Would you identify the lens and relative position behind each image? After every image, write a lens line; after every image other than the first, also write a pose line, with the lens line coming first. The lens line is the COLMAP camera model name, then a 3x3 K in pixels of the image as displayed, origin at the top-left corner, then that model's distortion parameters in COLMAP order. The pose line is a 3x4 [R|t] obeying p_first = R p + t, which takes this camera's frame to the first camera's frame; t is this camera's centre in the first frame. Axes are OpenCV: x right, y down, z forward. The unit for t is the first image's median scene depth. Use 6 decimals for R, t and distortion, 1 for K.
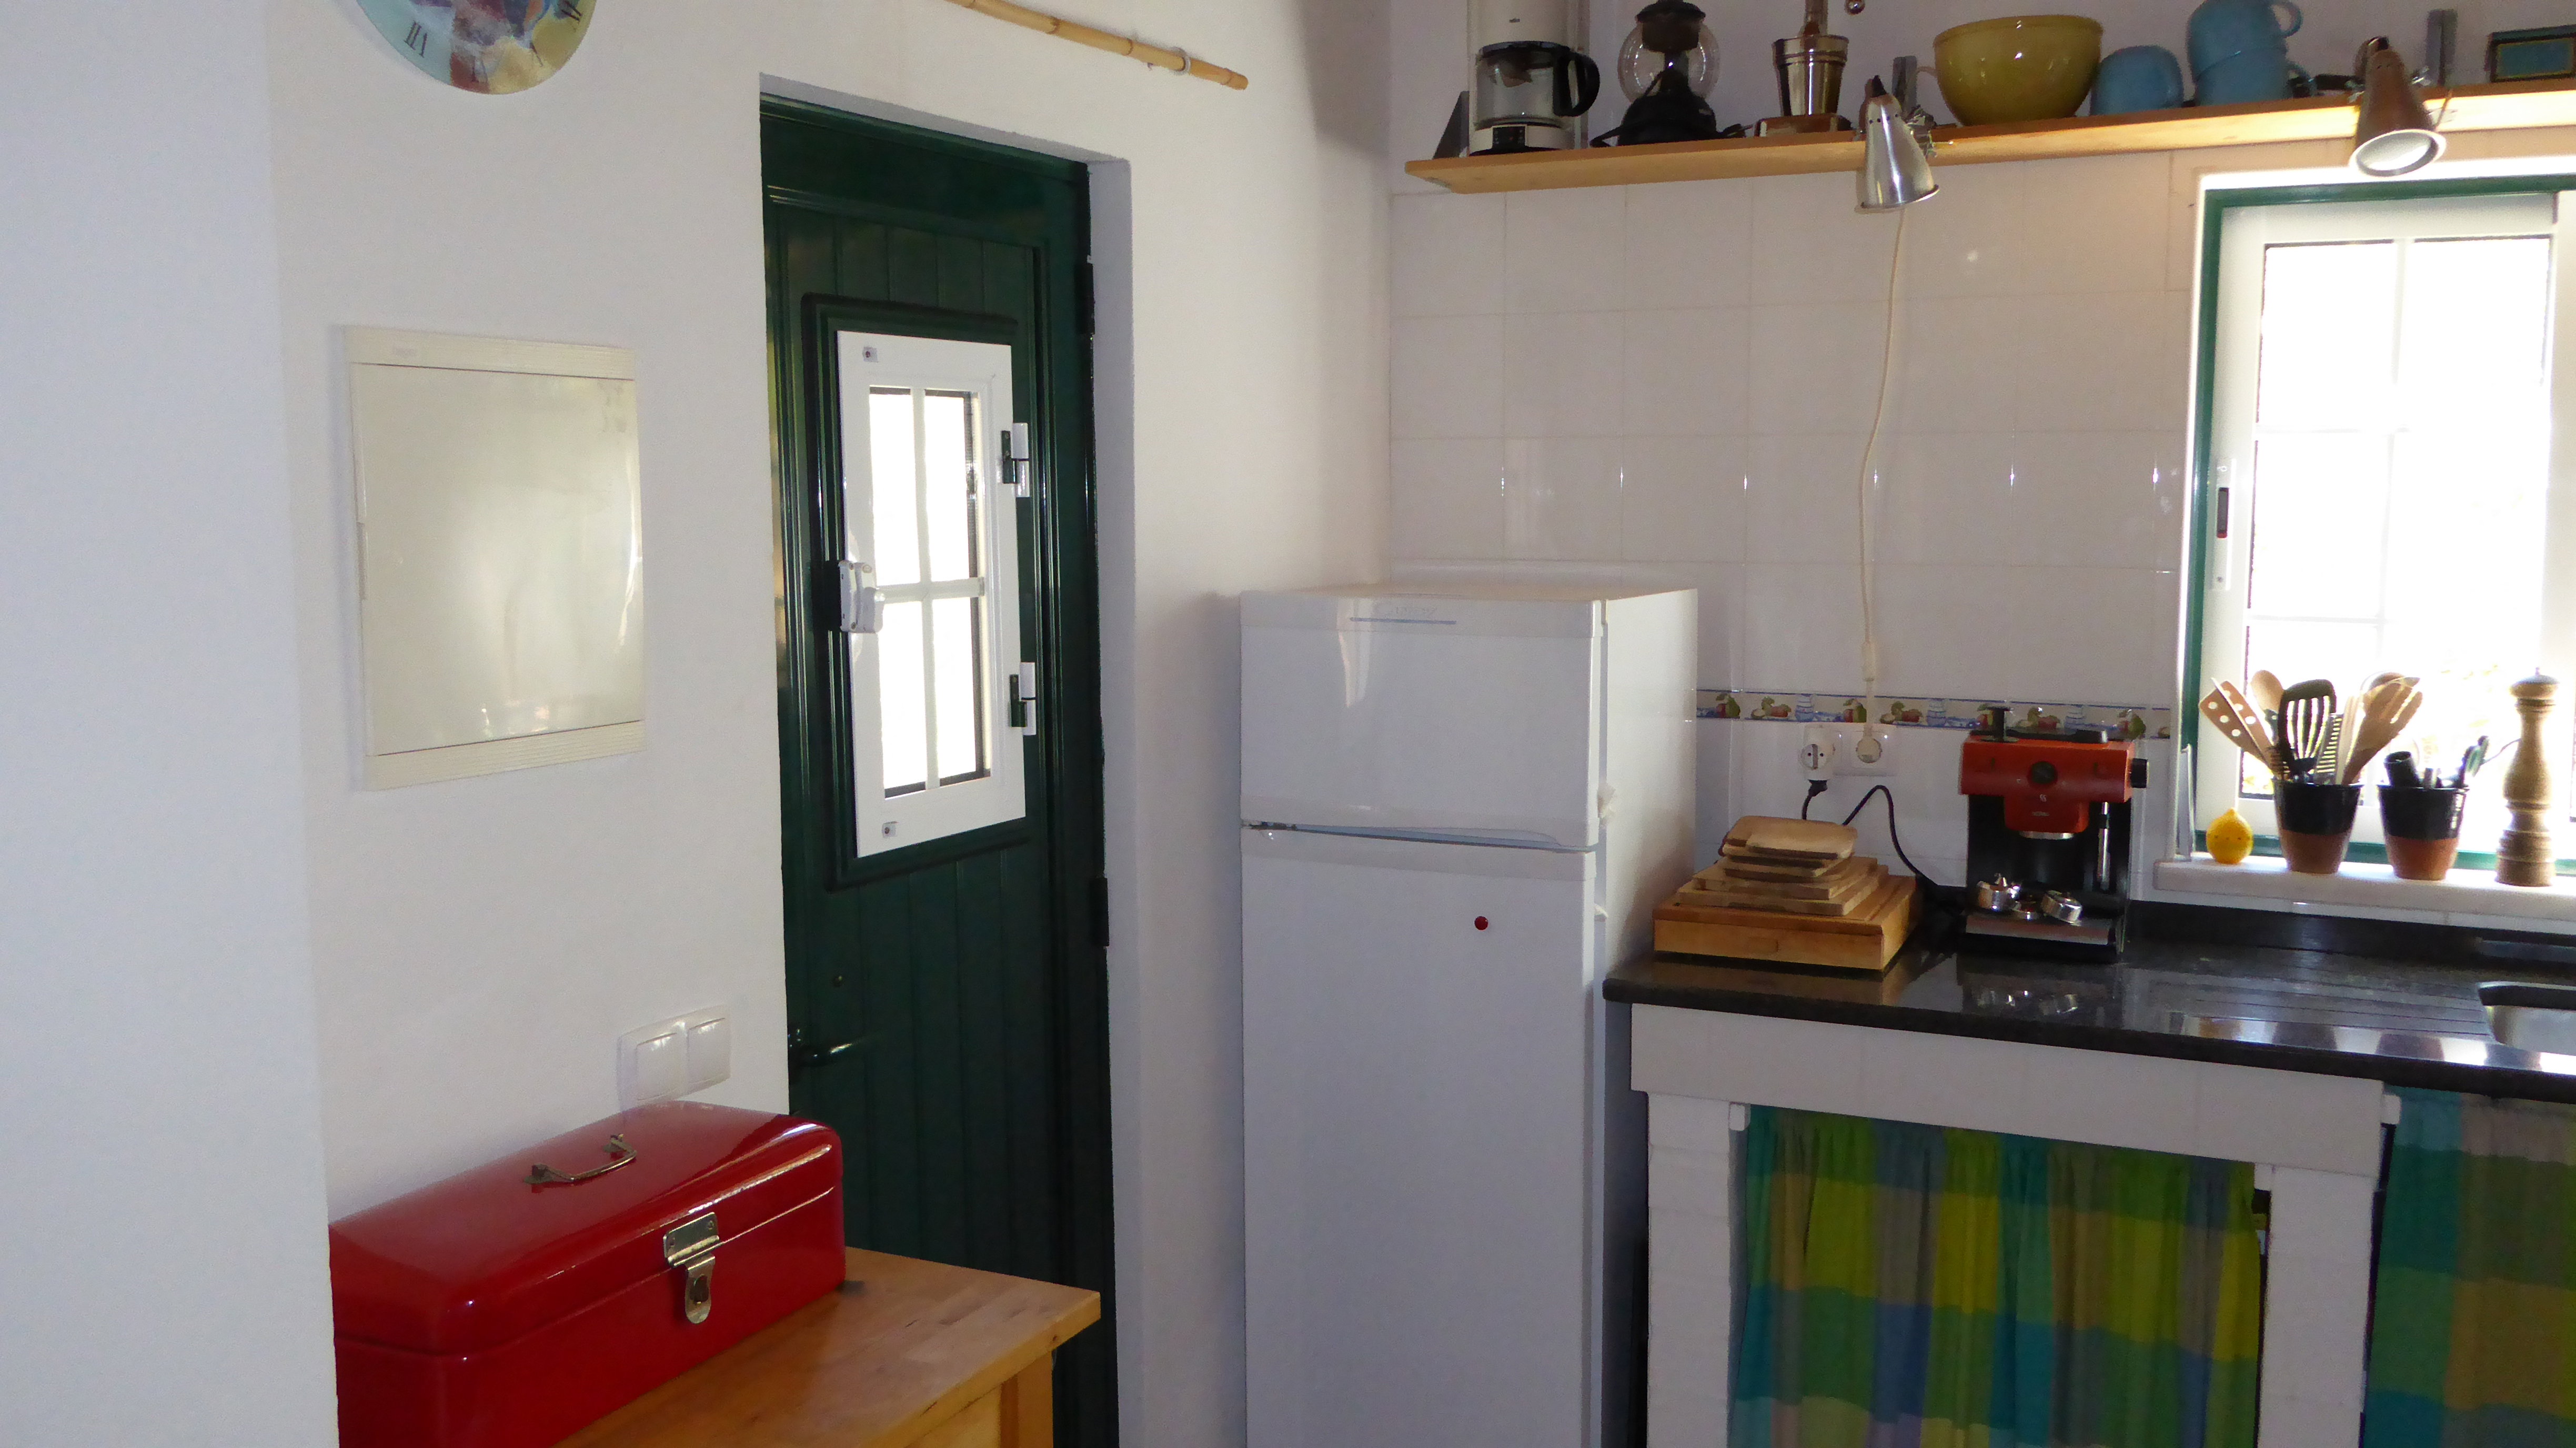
lens RADIAL K [[2247.7, 0, 1286.9], [0, 2247.7, 686.2], [0, 0, 1]] dist [-0.000926, 0.002298]
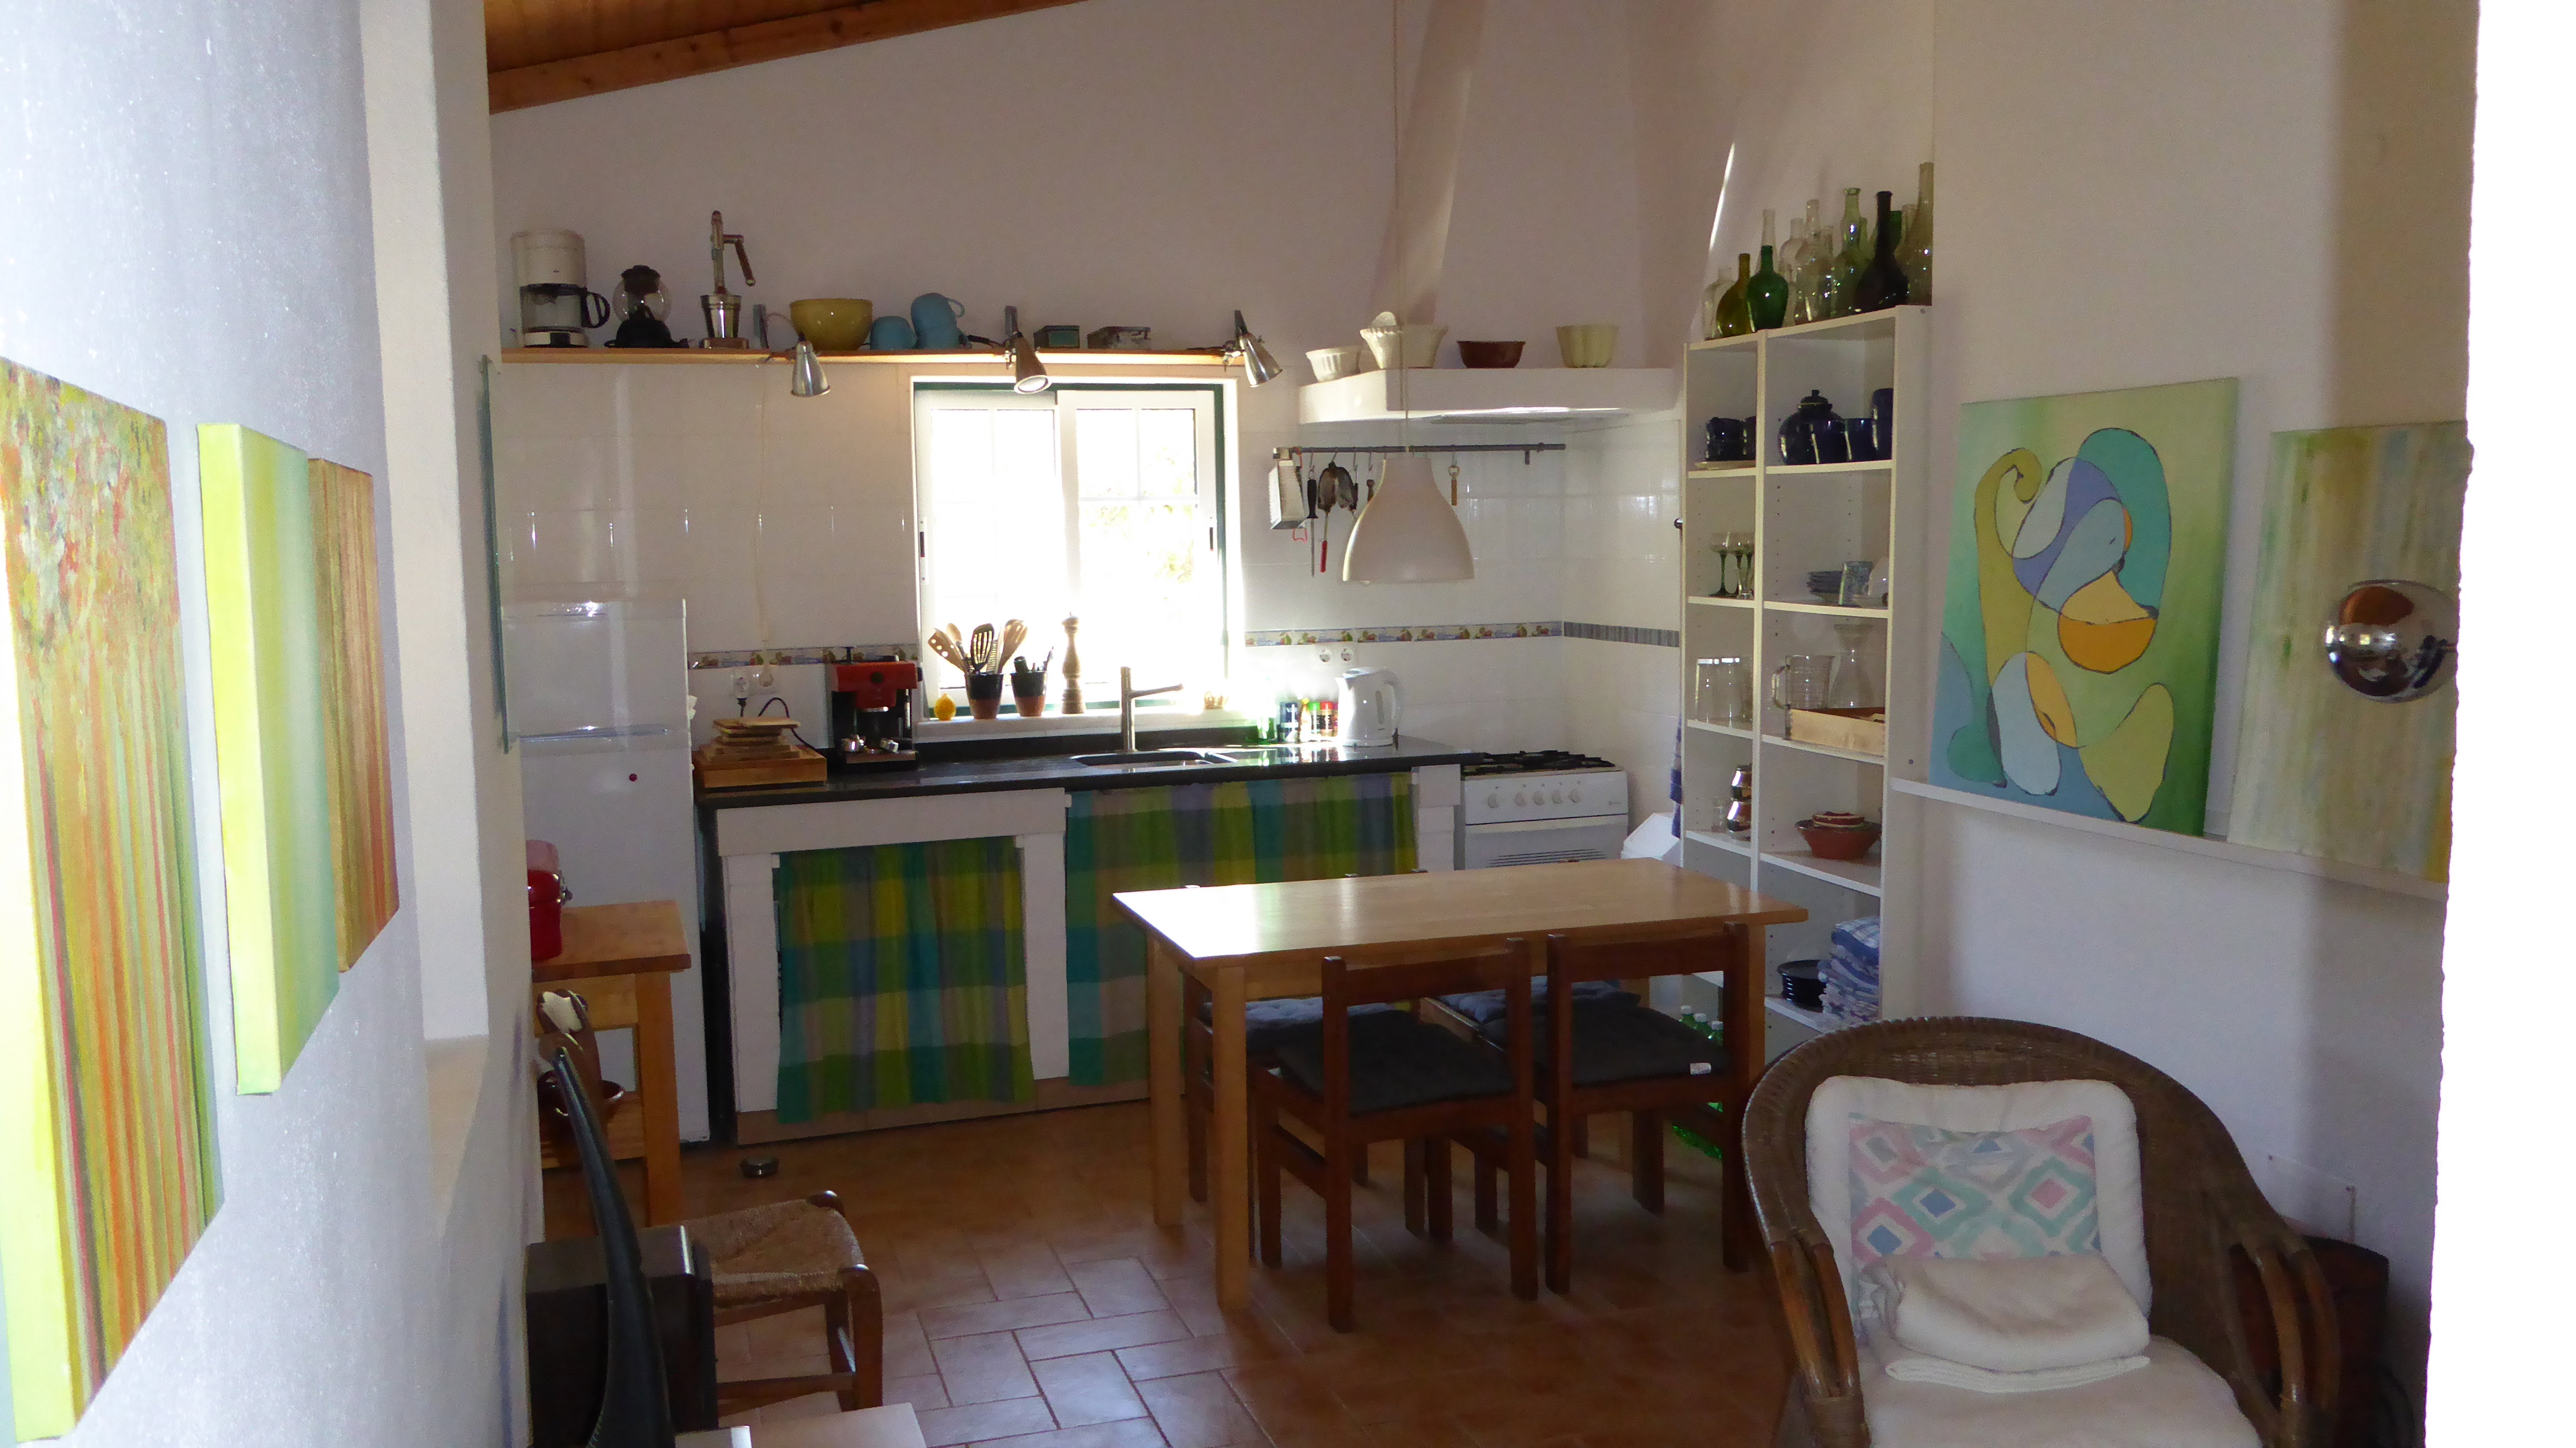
lens RADIAL K [[2146.8, 0, 1293.6], [0, 2146.8, 718.6], [0, 0, 1]] dist [0.004516, 0.001210]
pose [[0.709383, -0.075629, 0.700754, -0.728223], [0.087900, 0.995957, 0.018507, 0.071754], [-0.699321, 0.048468, 0.713163, -0.601792]]
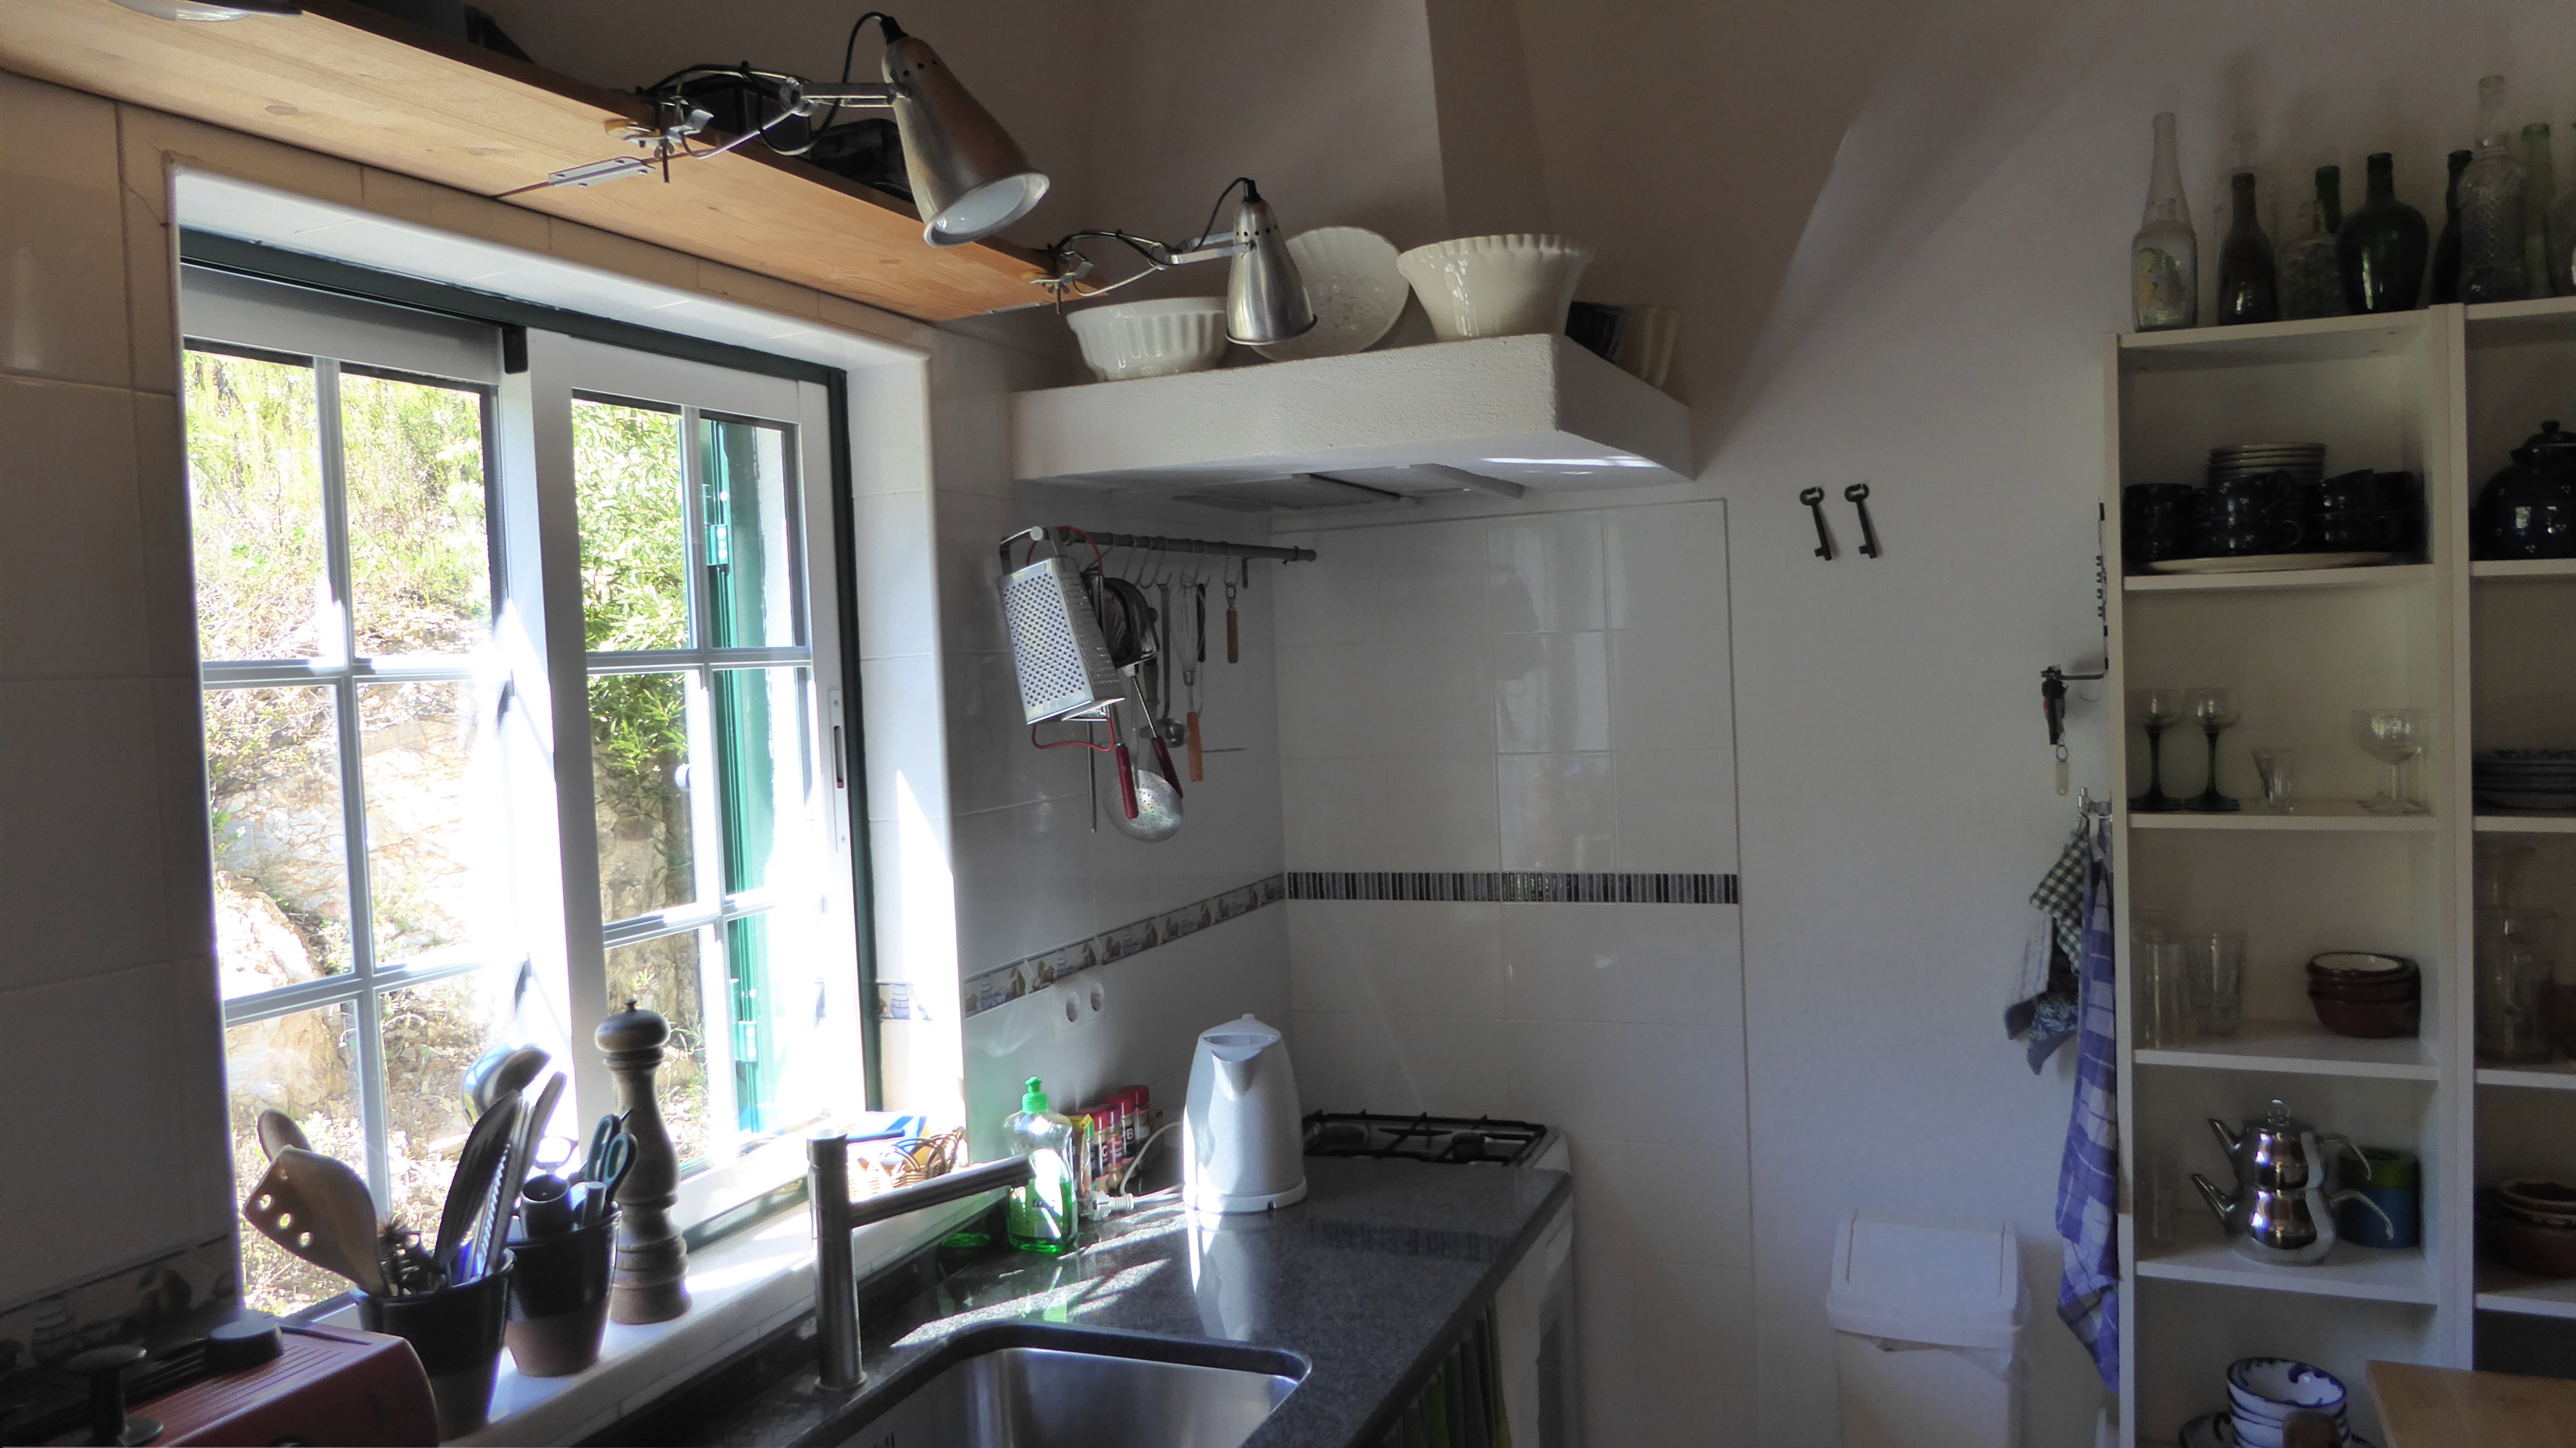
lens RADIAL K [[1869.3, 0, 1288.0], [0, 1869.3, 724.0], [0, 0, 1]] dist [-0.051678, 0.002581]
pose [[-0.066413, -0.044238, 0.996811, -0.034750], [0.141216, 0.988544, 0.053280, -0.096038], [-0.987749, 0.144304, -0.059405, 0.794336]]
